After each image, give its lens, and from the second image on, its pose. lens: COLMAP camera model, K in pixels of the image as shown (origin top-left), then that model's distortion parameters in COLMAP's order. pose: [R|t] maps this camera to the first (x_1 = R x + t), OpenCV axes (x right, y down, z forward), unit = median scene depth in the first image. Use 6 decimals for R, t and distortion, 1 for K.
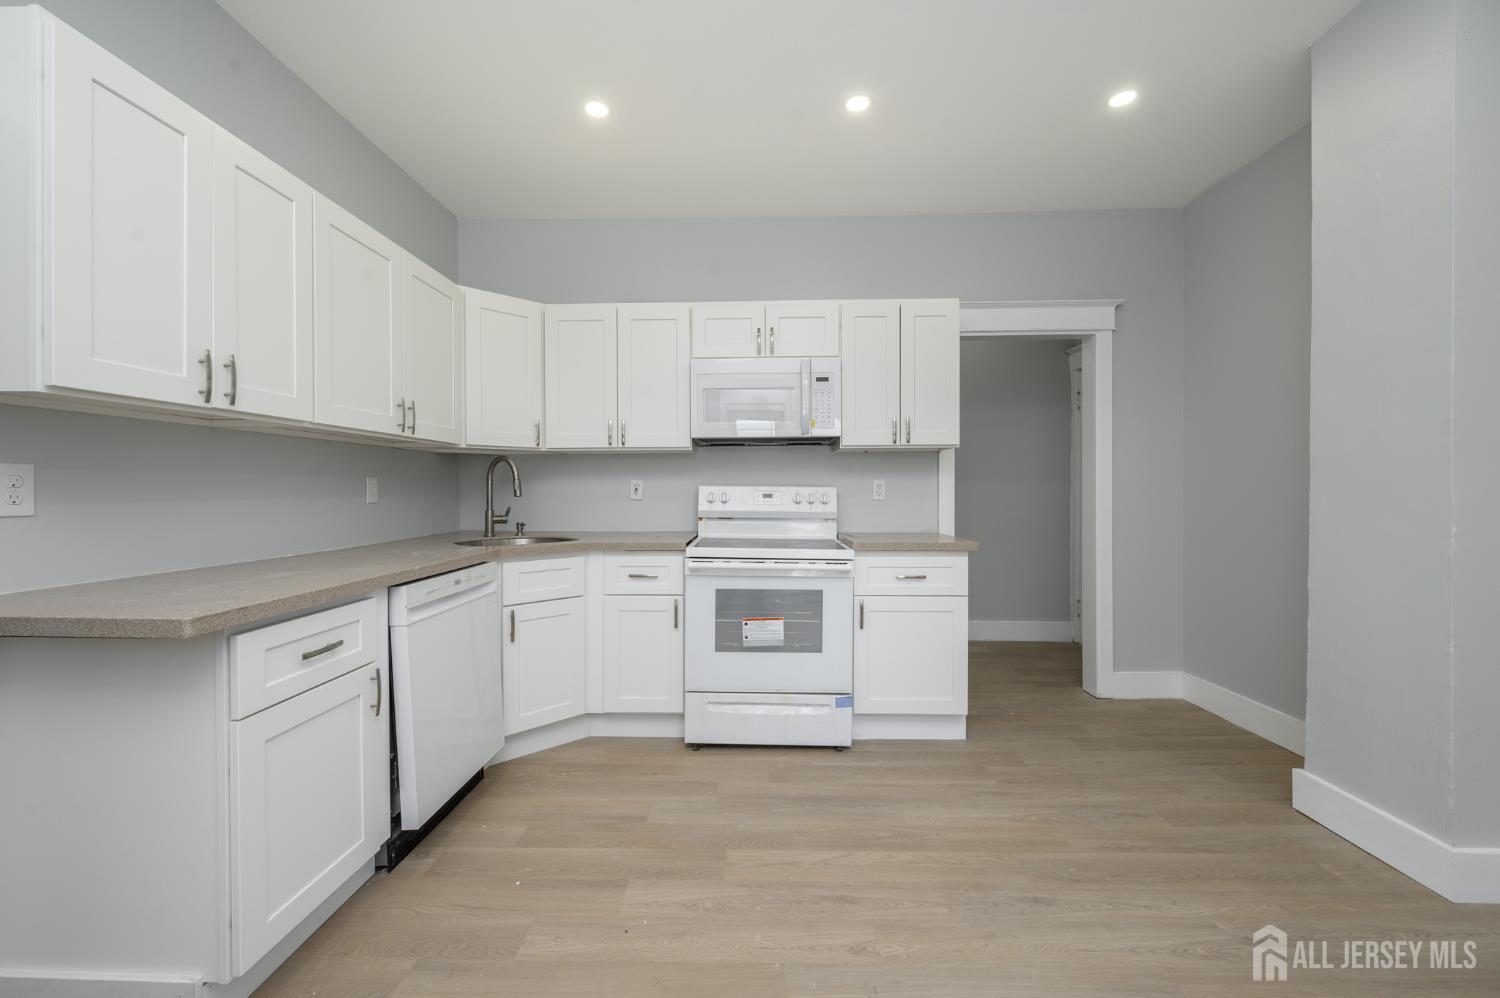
lens RADIAL K [[591.9, 0, 748.7], [0, 591.9, 492.4], [0, 0, 1]] dist [-0.000596, -0.000170]
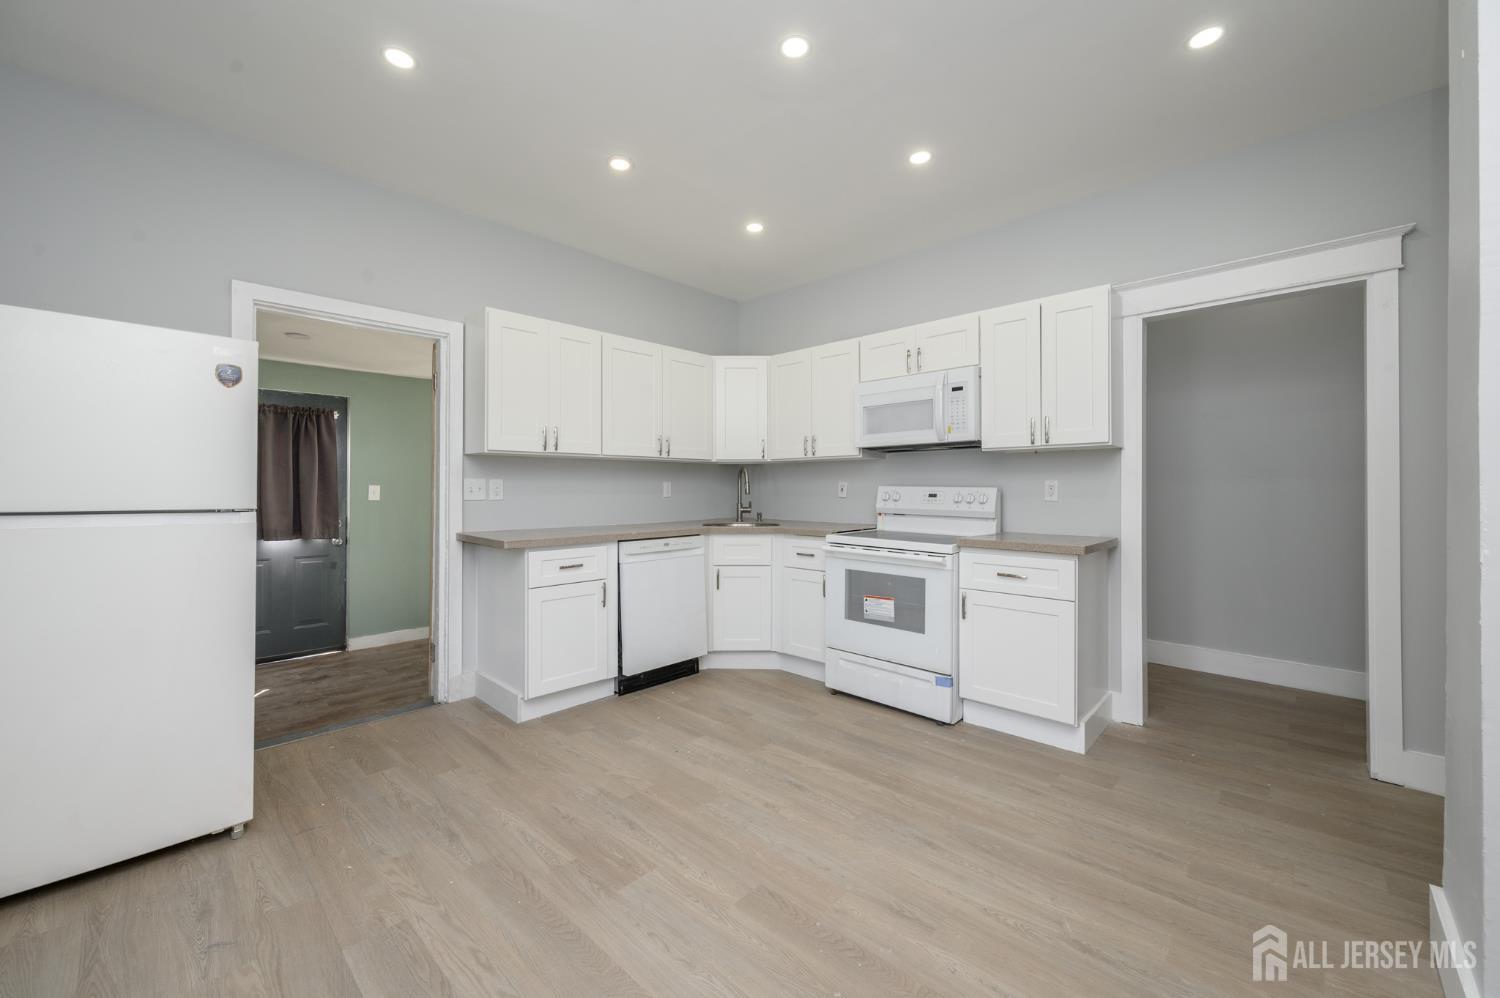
lens RADIAL K [[587.6, 0, 747.5], [0, 587.6, 488.8], [0, 0, 1]] dist [-0.002926, -0.000330]
pose [[0.739666, 0.002220, -0.672970, 0.627211], [-0.006194, 0.999975, -0.003510, -0.001195], [0.672945, 0.006765, 0.739661, -0.062374]]
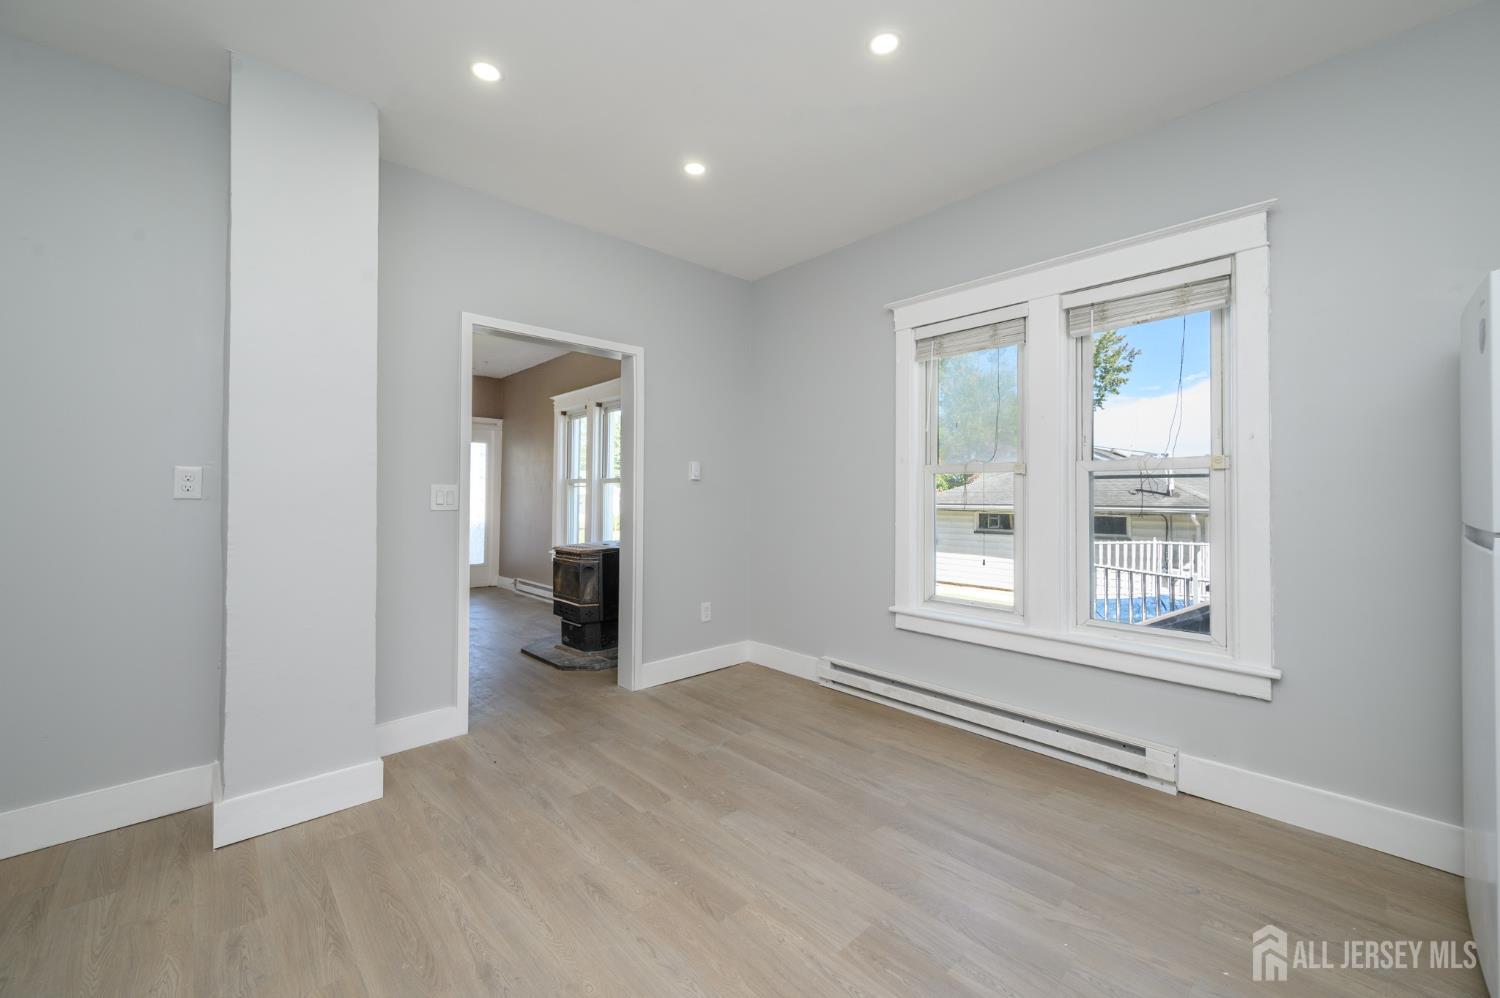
lens RADIAL K [[587.6, 0, 747.5], [0, 587.6, 488.8], [0, 0, 1]] dist [-0.002926, -0.000330]
pose [[-0.701231, 0.013196, 0.712812, -0.258600], [0.007653, 0.999910, -0.010982, -0.010359], [-0.712893, -0.002245, -0.701269, 0.838457]]
